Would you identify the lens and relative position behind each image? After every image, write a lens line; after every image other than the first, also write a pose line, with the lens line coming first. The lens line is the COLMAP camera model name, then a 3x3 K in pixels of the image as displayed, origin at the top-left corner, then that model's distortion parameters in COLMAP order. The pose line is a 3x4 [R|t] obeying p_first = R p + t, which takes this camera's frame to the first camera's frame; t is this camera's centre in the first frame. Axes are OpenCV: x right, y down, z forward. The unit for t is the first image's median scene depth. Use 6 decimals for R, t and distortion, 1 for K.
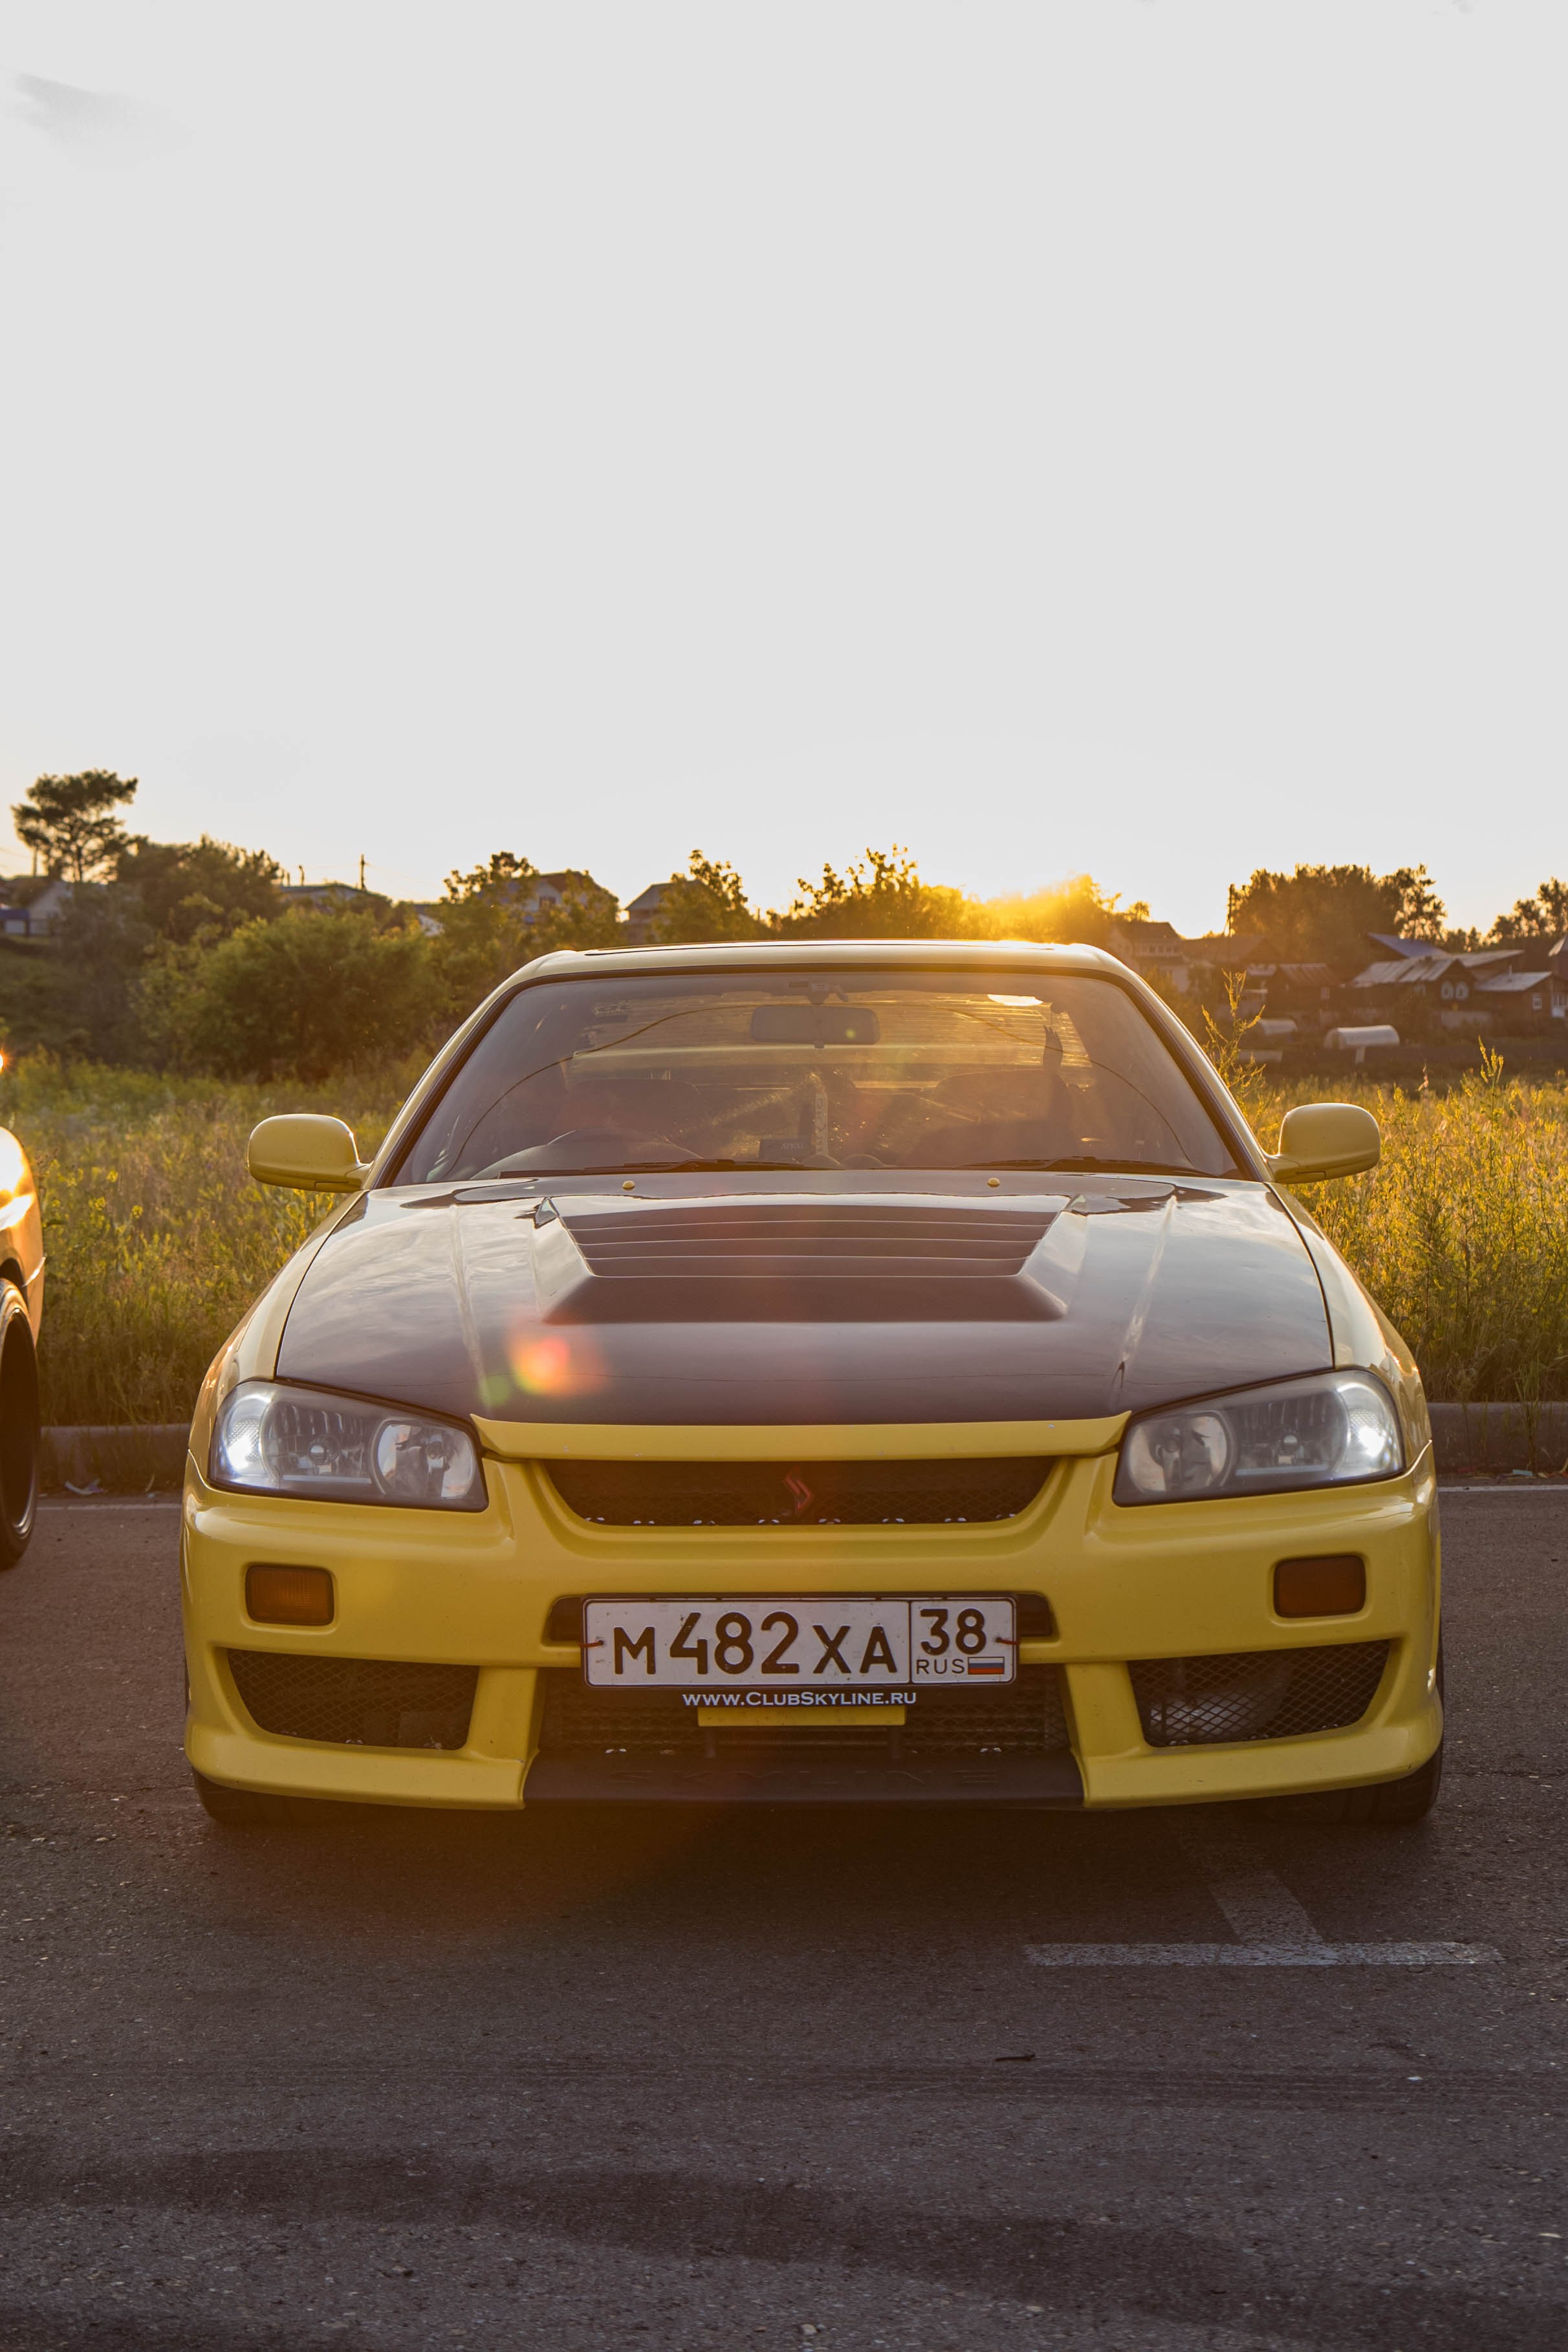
lens RADIAL K [[3842.3, 0, 836.8], [0, 3842.3, 1080.2], [0, 0, 1]] dist [0.112979, 0.000000]
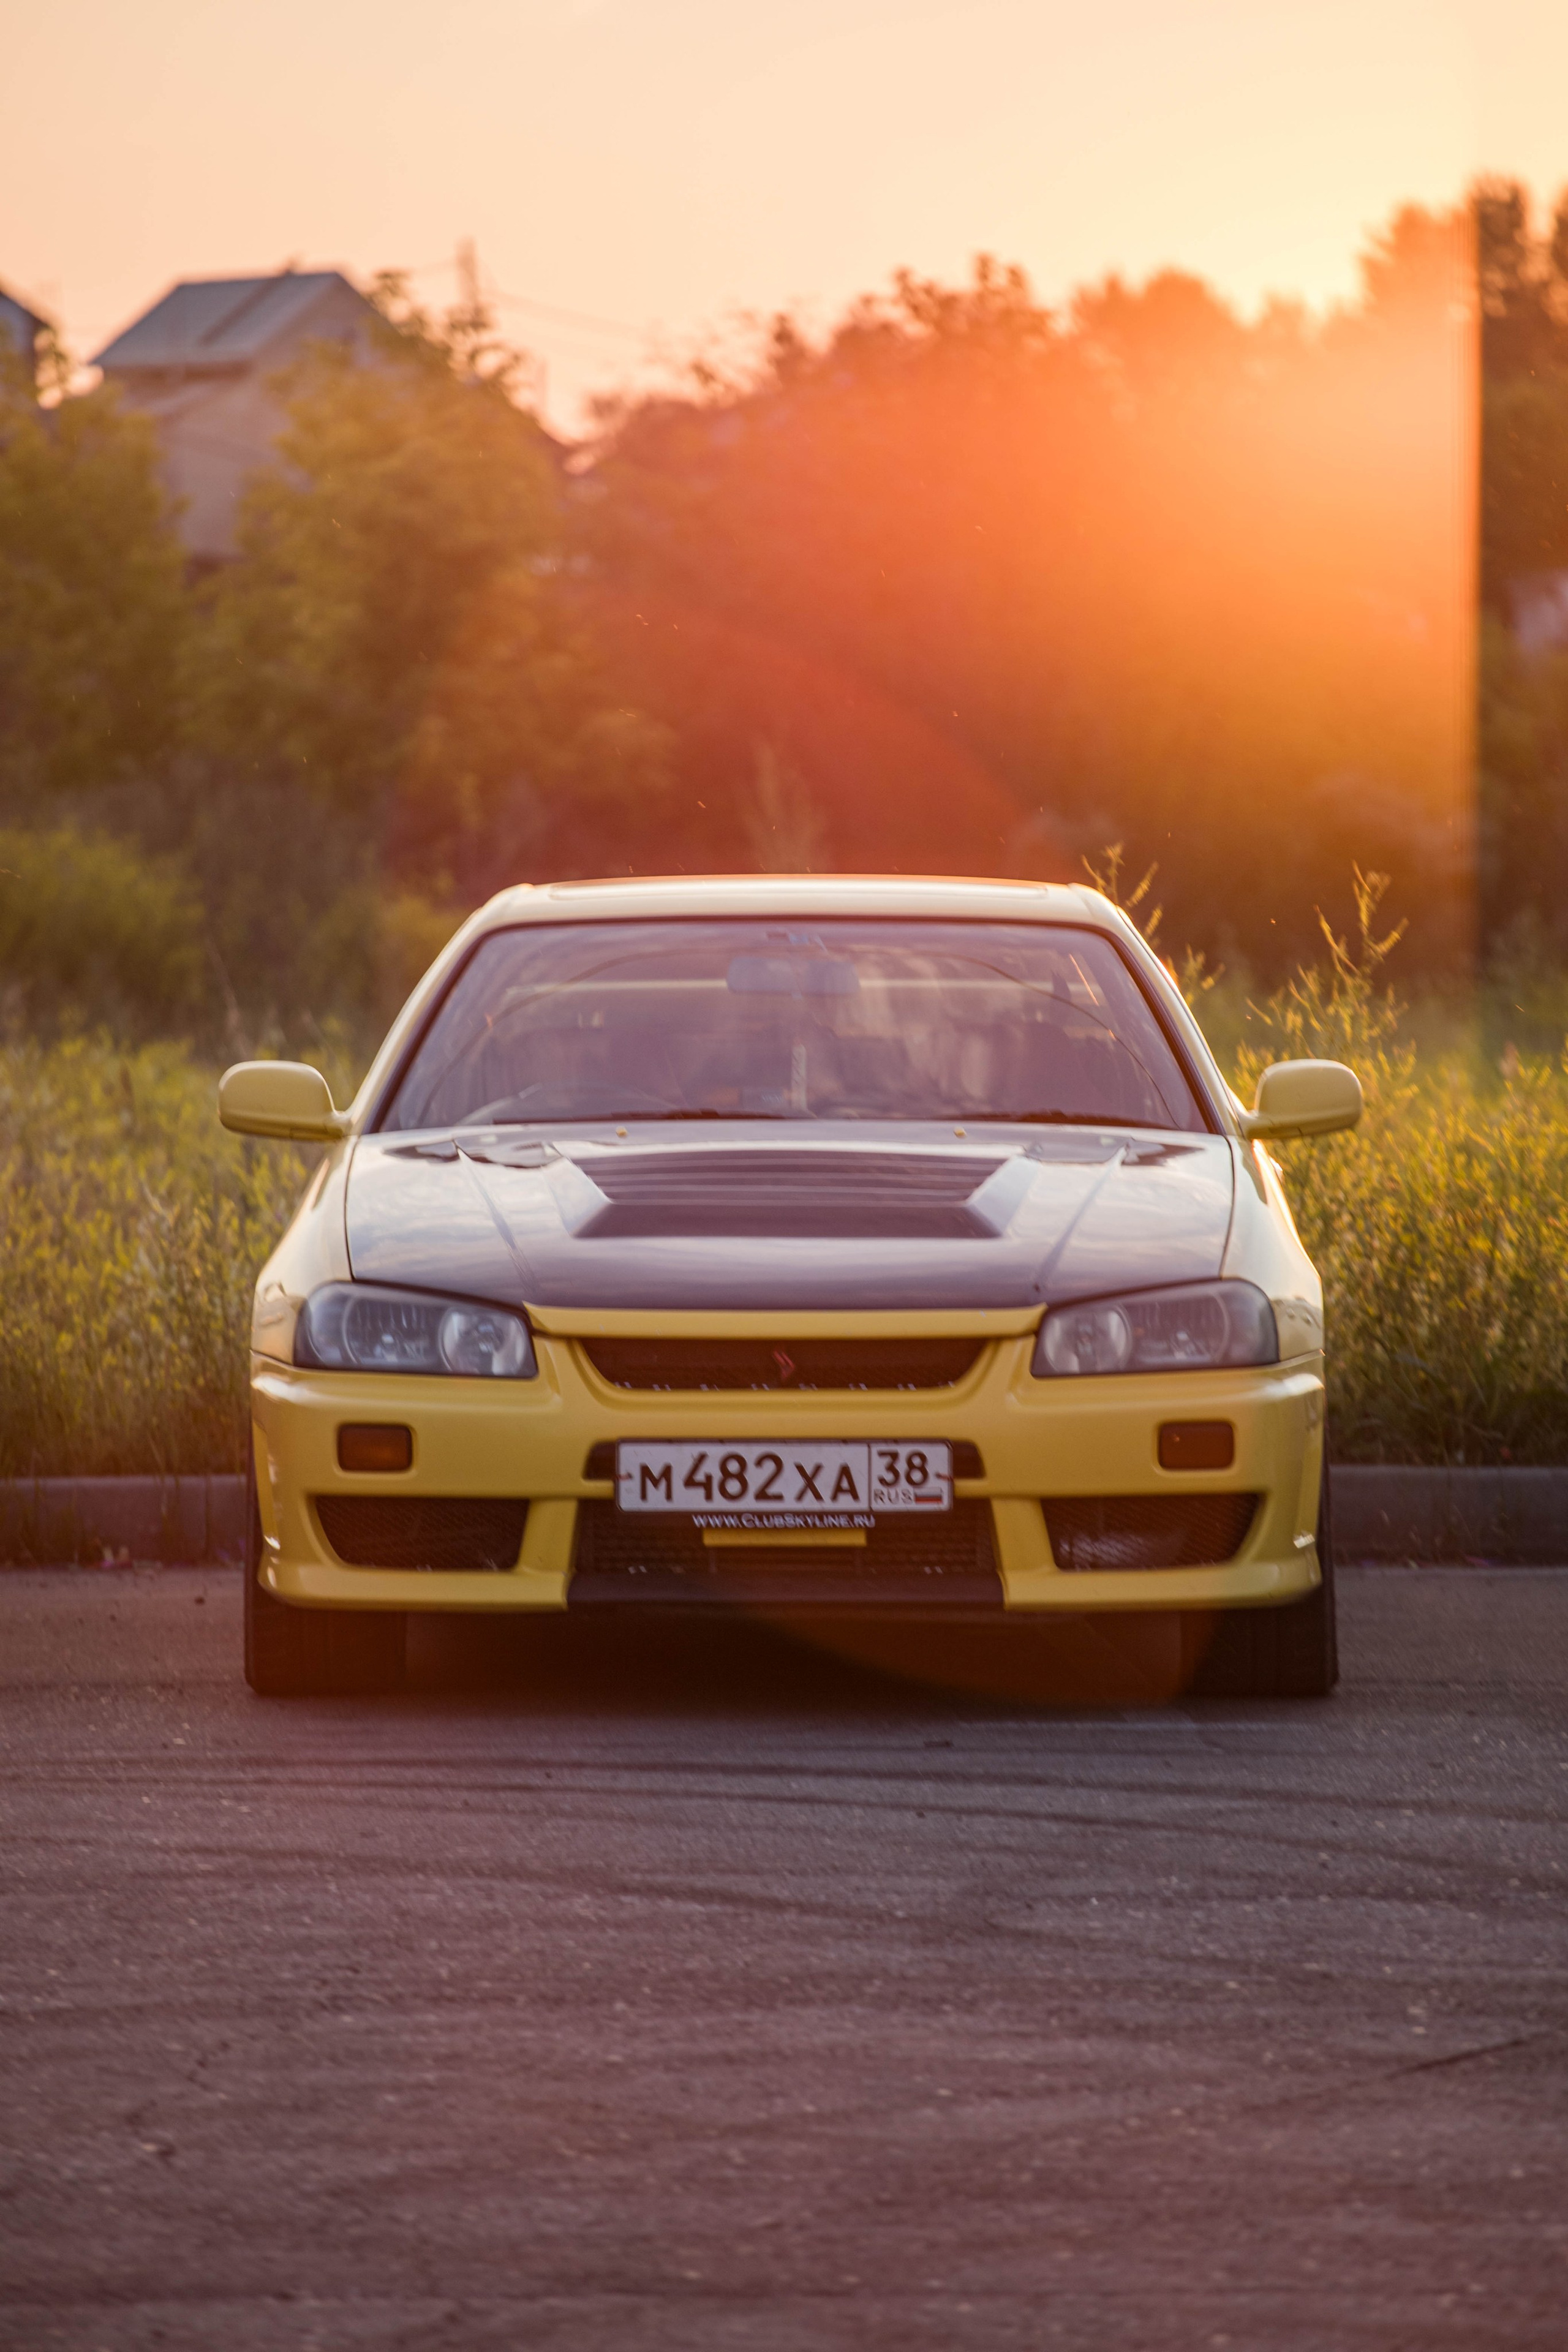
lens RADIAL K [[13209.7, 0, 802.2], [0, 13209.7, 1193.4], [0, 0, 1]] dist [2.564312, 0.000000]
pose [[0.999962, 0.008668, 0.000129, -0.003906], [-0.008669, 0.999793, 0.018413, -0.024379], [0.000031, -0.018414, 0.999830, -2.717146]]
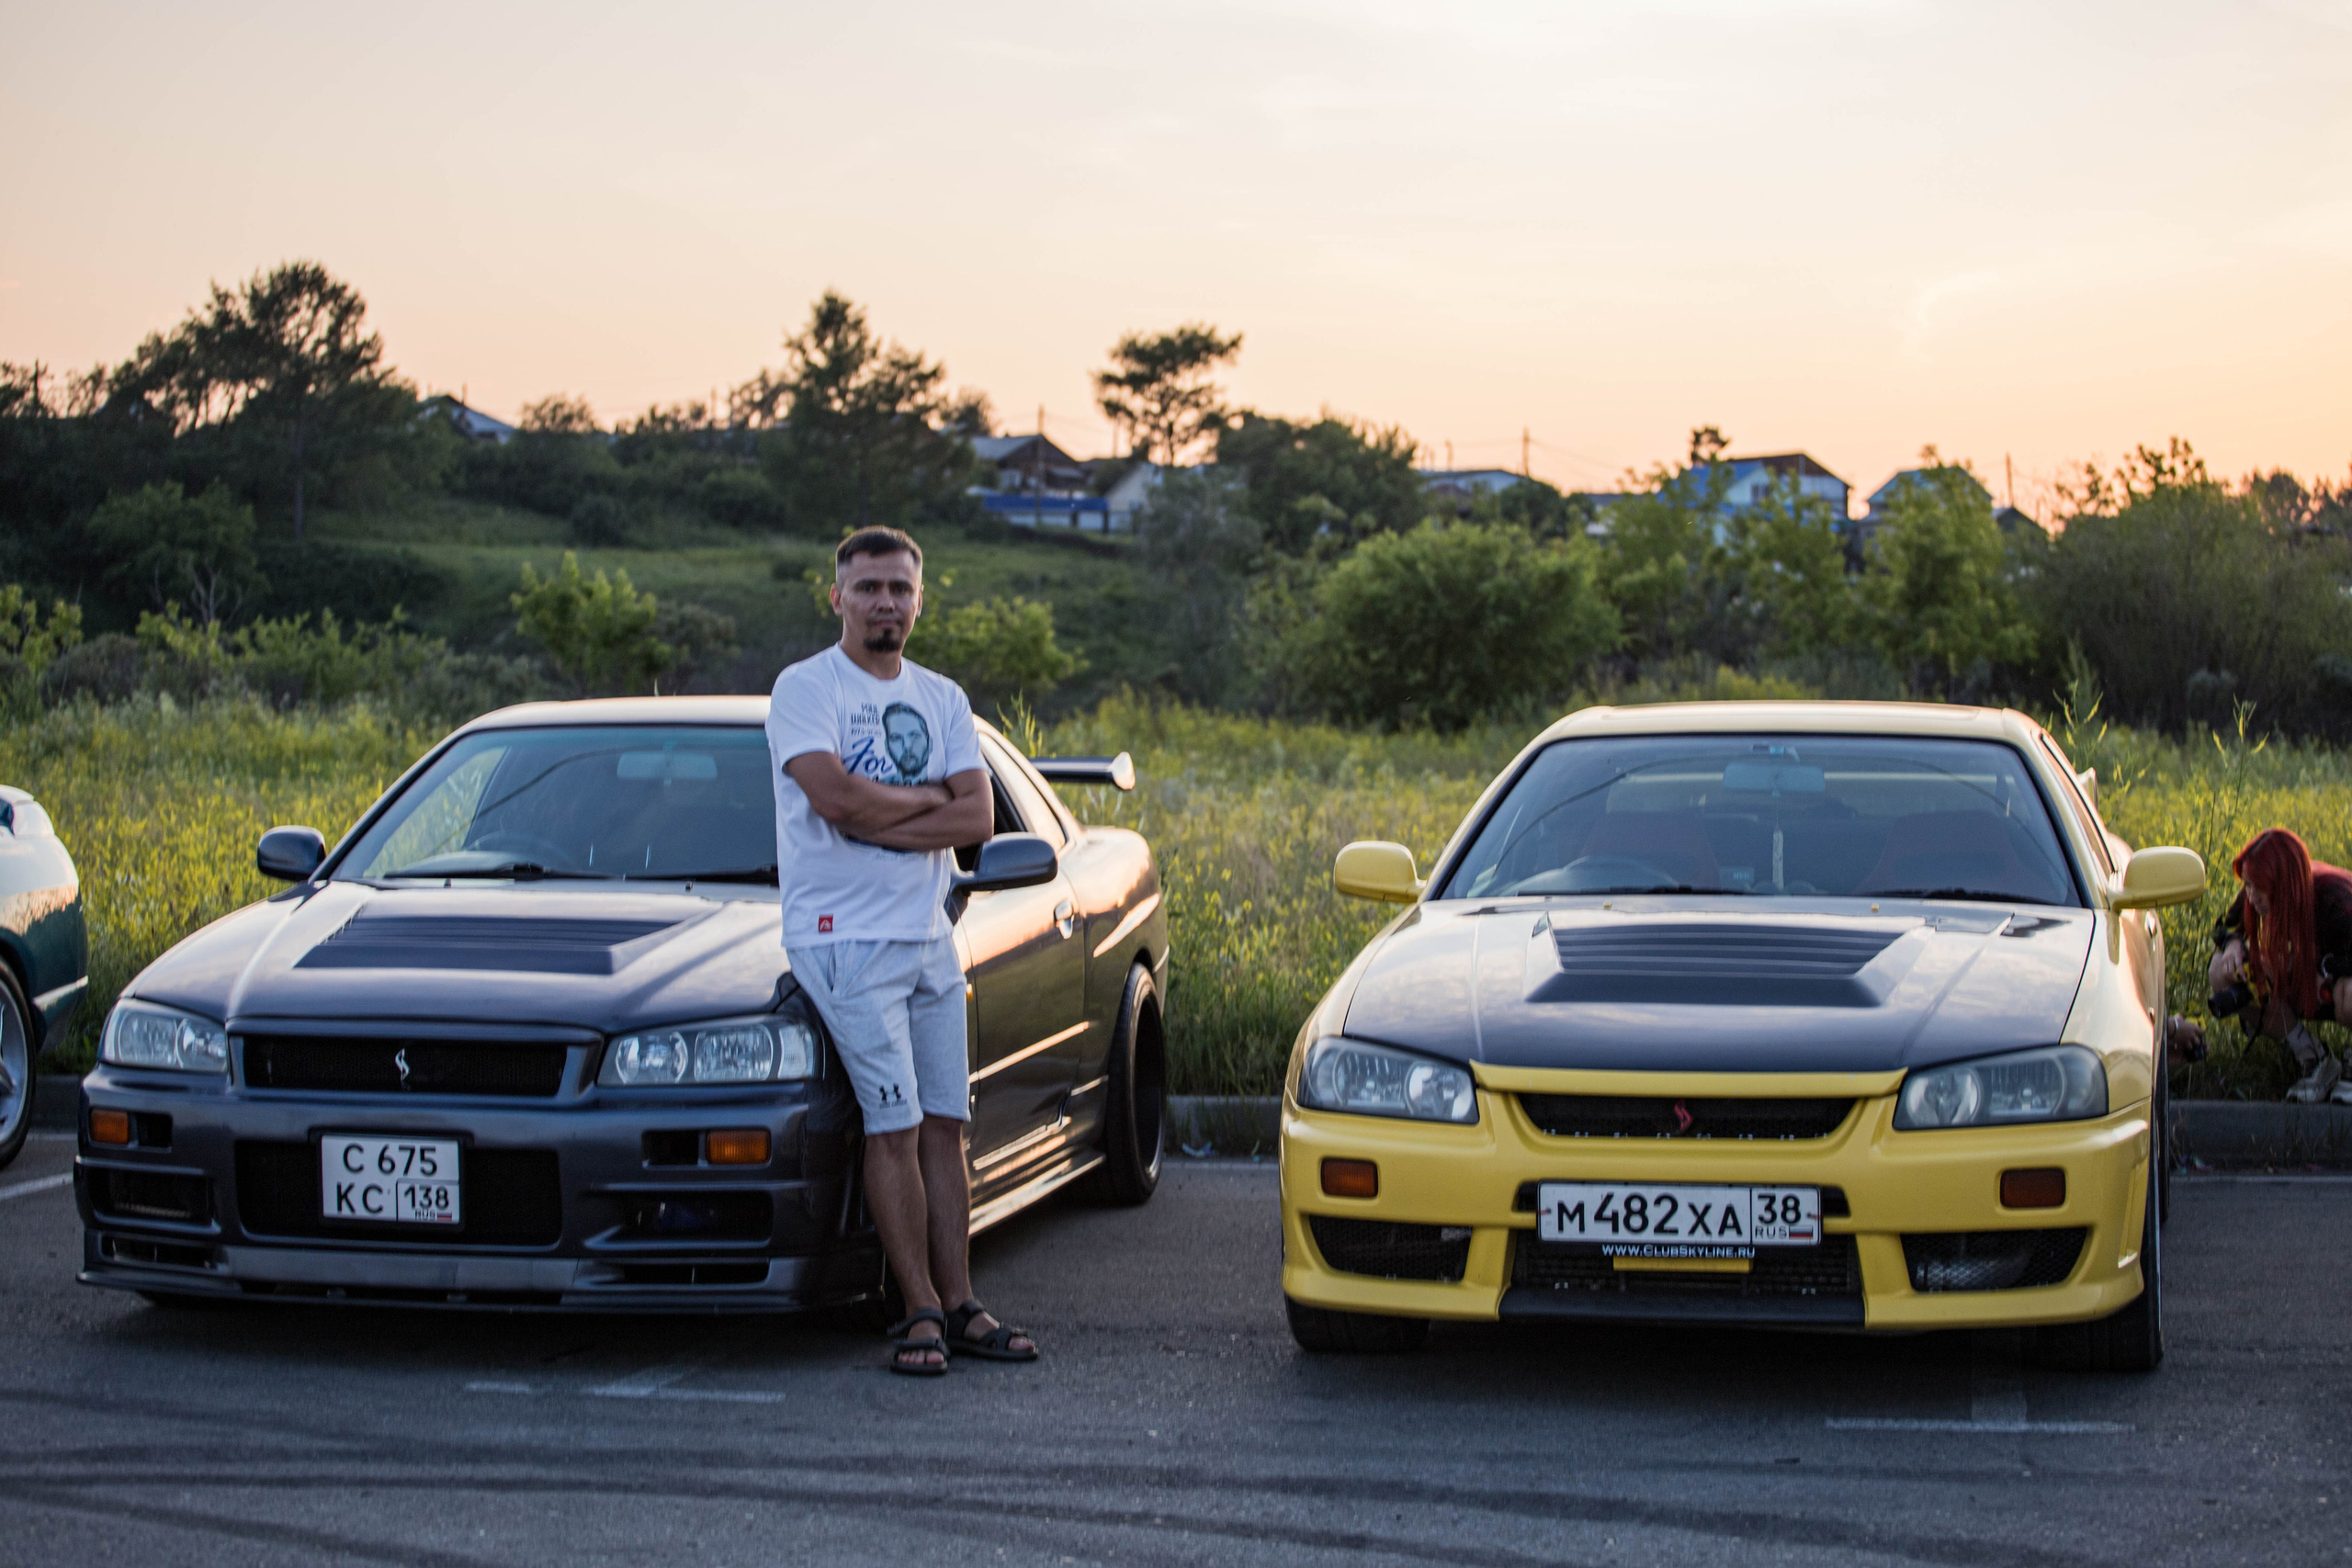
lens RADIAL K [[5037.5, 0, 1178.4], [0, 5037.5, 778.7], [0, 0, 1]] dist [-0.345336, 0.000000]
pose [[0.981688, 0.014789, -0.189920, 0.133657], [-0.012510, 0.999835, 0.013191, -0.038913], [0.190083, -0.010574, 0.981711, -0.769218]]
